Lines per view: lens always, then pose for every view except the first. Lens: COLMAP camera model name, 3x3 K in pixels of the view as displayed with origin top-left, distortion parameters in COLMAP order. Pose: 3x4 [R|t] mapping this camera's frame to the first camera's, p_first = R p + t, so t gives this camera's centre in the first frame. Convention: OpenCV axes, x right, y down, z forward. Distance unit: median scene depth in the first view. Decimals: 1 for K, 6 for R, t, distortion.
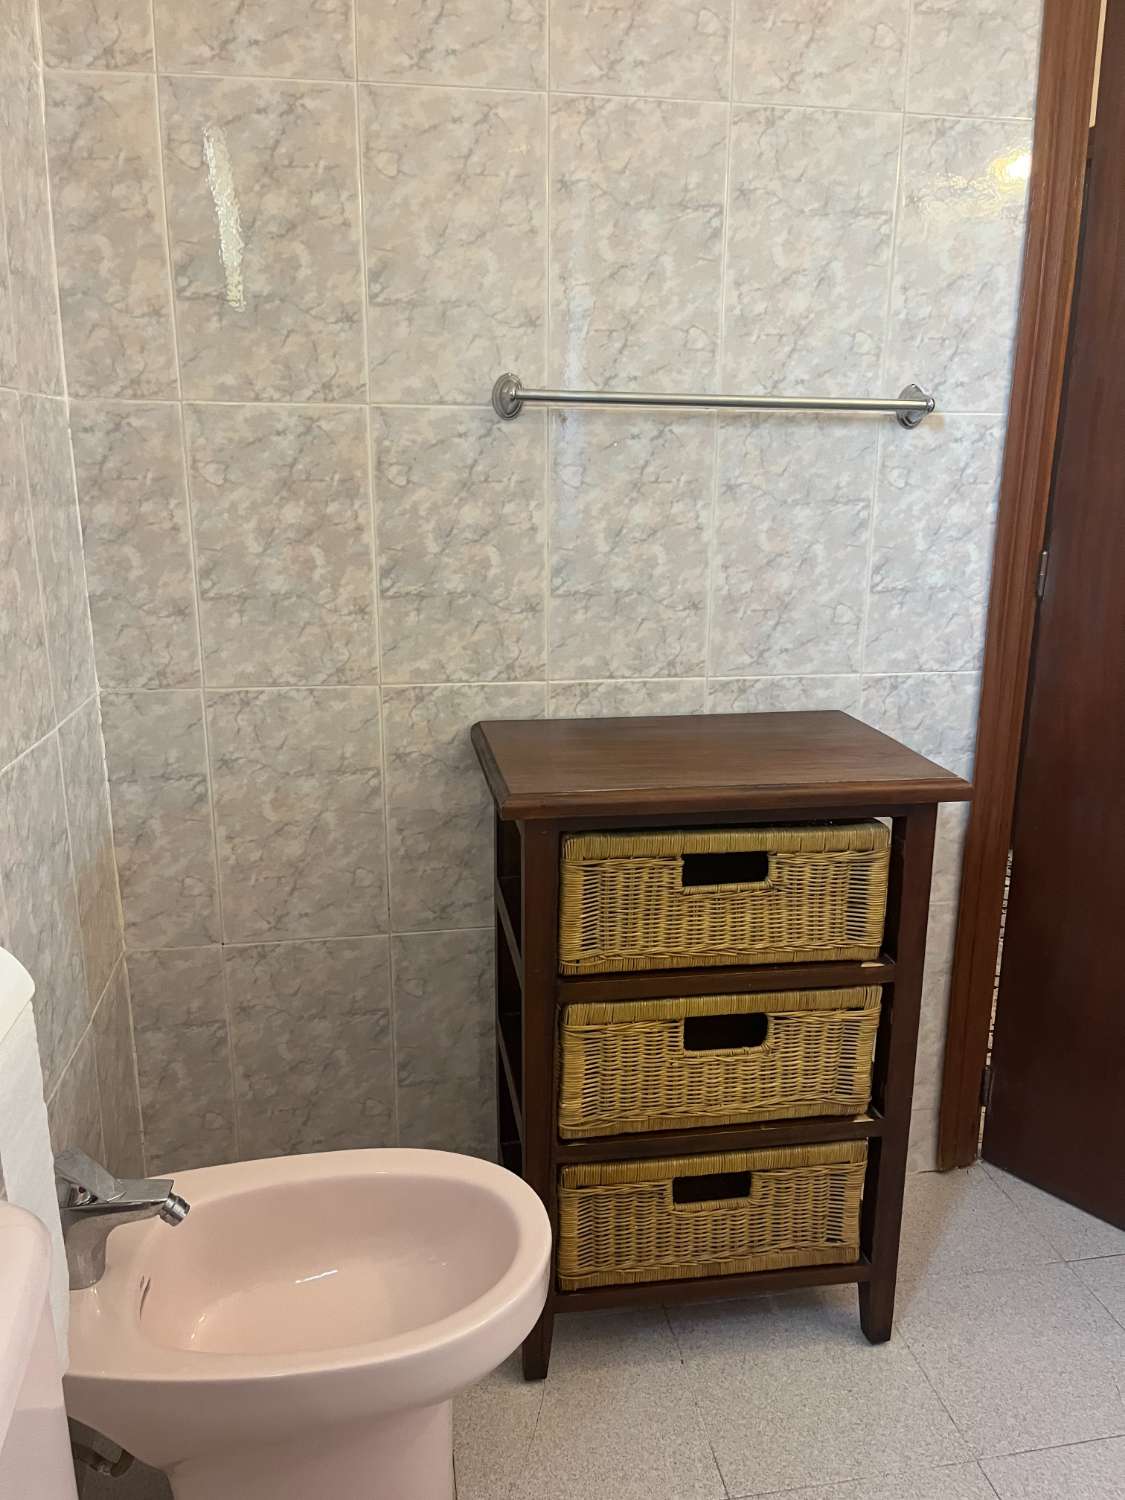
lens RADIAL K [[1139.1, 0, 574.5], [0, 1139.1, 757.1], [0, 0, 1]] dist [0.065657, -0.093581]
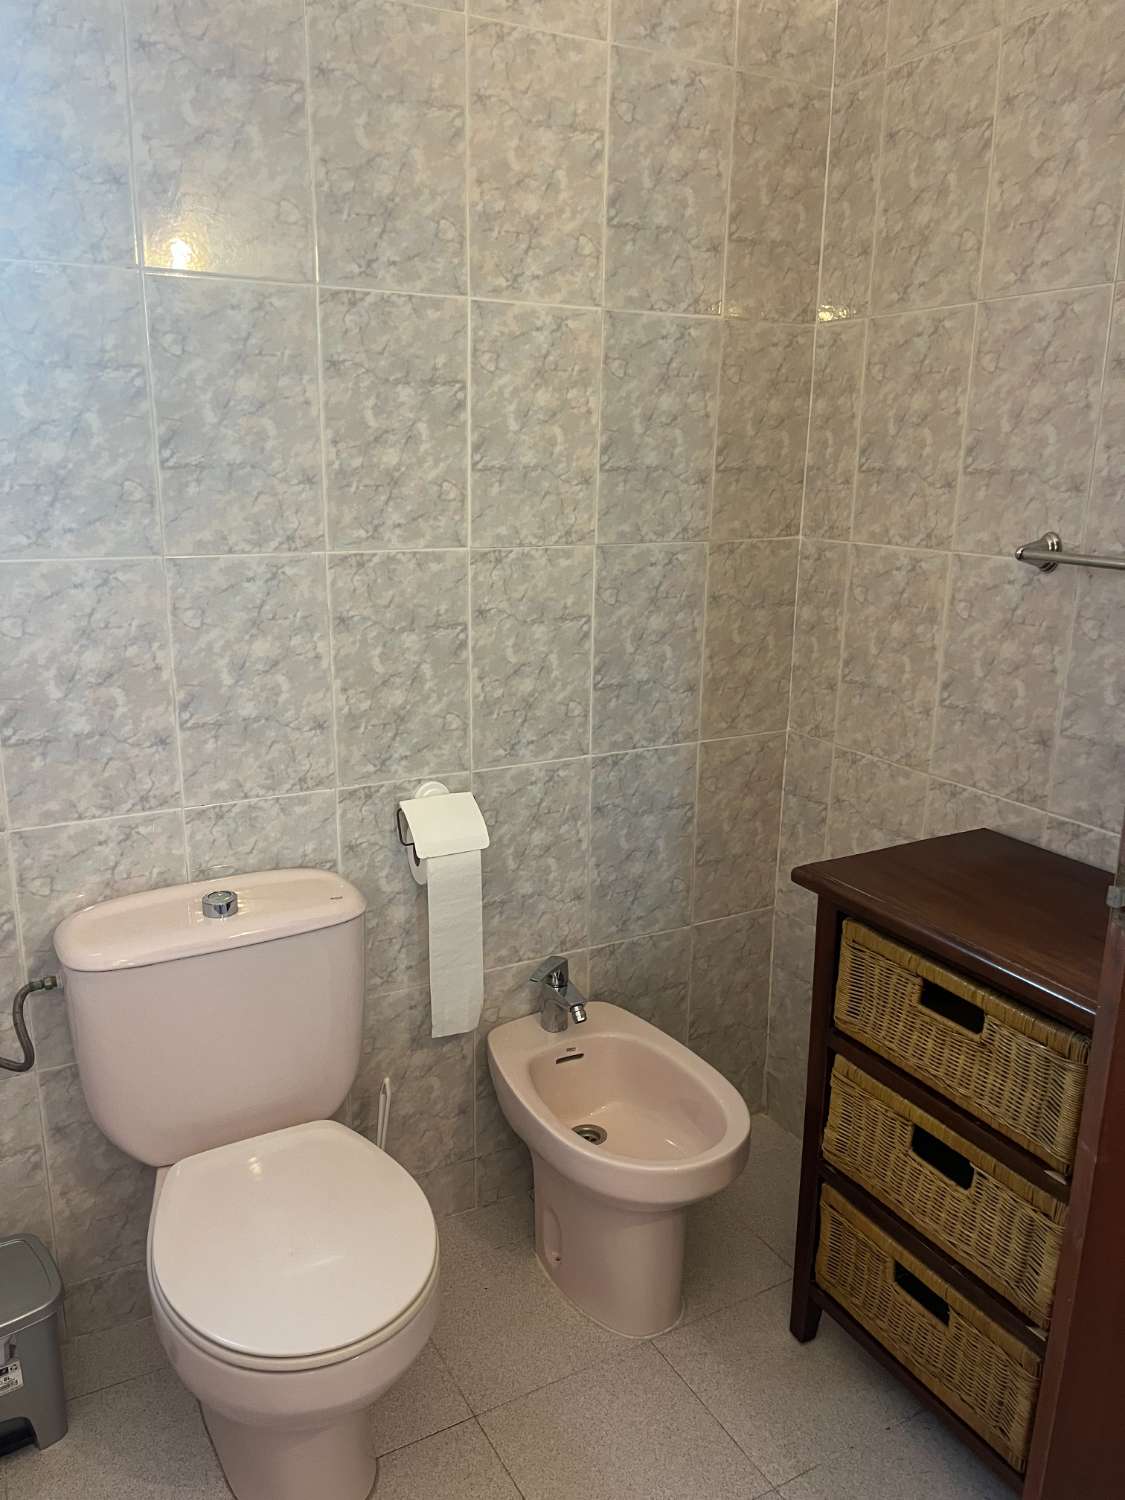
lens RADIAL K [[1139.1, 0, 566.4], [0, 1139.1, 746.7], [0, 0, 1]] dist [0.065657, -0.093581]
pose [[0.338671, 0.229938, -0.912376, 0.903993], [-0.242976, 0.958162, 0.151286, -0.204813], [0.908991, 0.170449, 0.380371, 0.203617]]
